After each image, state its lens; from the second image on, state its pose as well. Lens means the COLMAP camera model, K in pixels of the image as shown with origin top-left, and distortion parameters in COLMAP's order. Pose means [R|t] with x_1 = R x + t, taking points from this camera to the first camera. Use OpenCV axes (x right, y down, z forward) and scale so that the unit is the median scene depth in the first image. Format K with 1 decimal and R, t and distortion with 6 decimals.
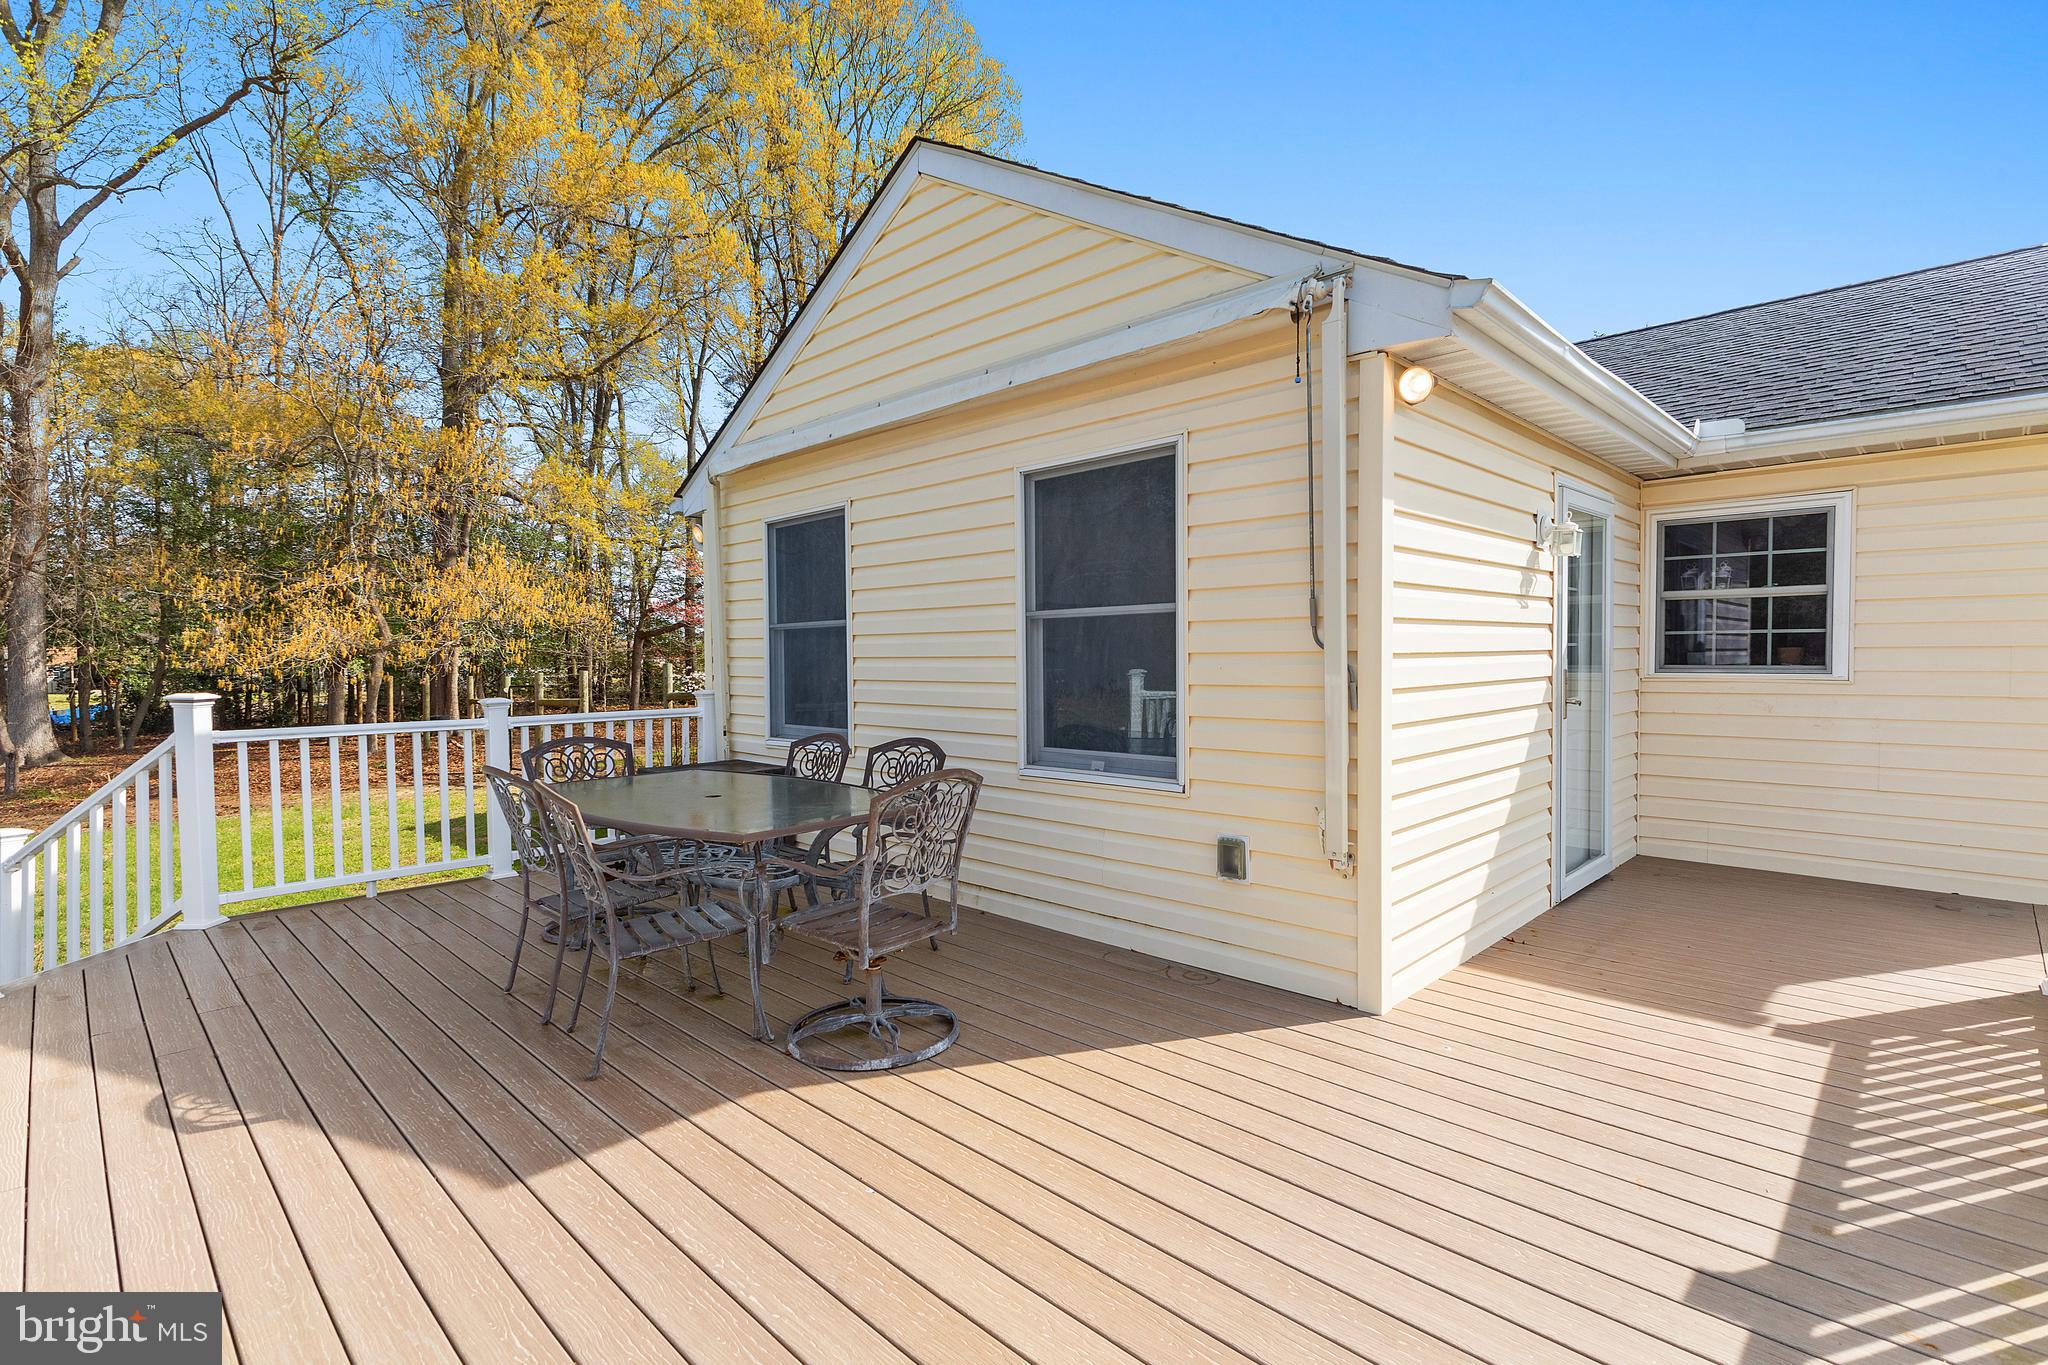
lens RADIAL K [[926.5, 0, 1092.0], [0, 926.5, 713.2], [0, 0, 1]] dist [0.015715, -0.003282]
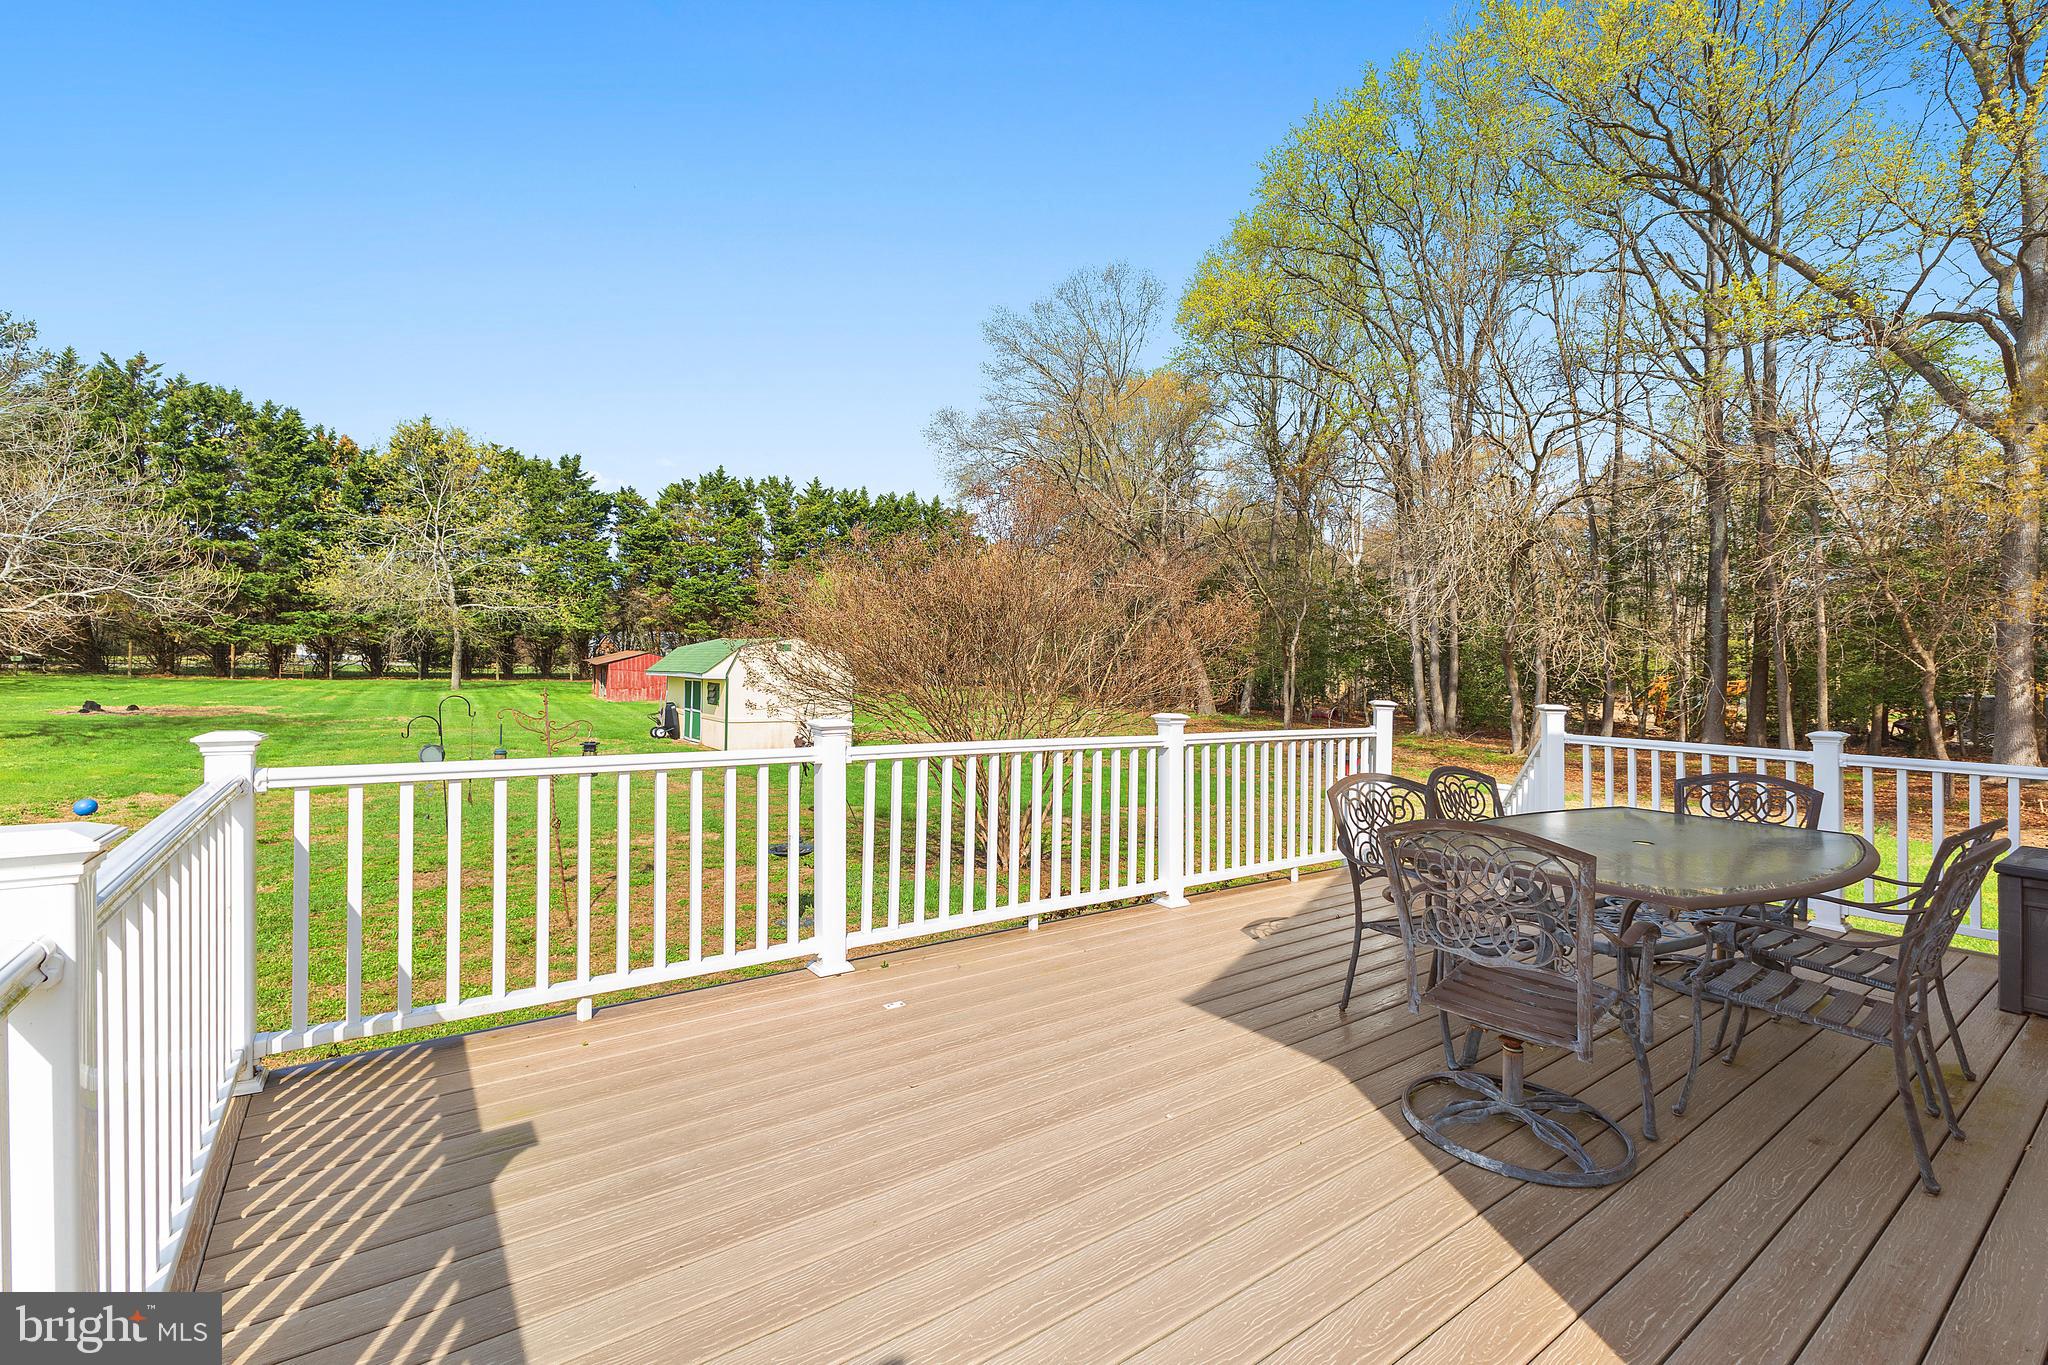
lens RADIAL K [[872.5, 0, 1023.6], [0, 872.5, 652.0], [0, 0, 1]] dist [0.025844, -0.004565]
pose [[-0.214642, -0.014530, -0.976585, 0.464307], [-0.079161, 0.996859, 0.002567, -0.040173], [0.973480, 0.077858, -0.215118, 0.507454]]
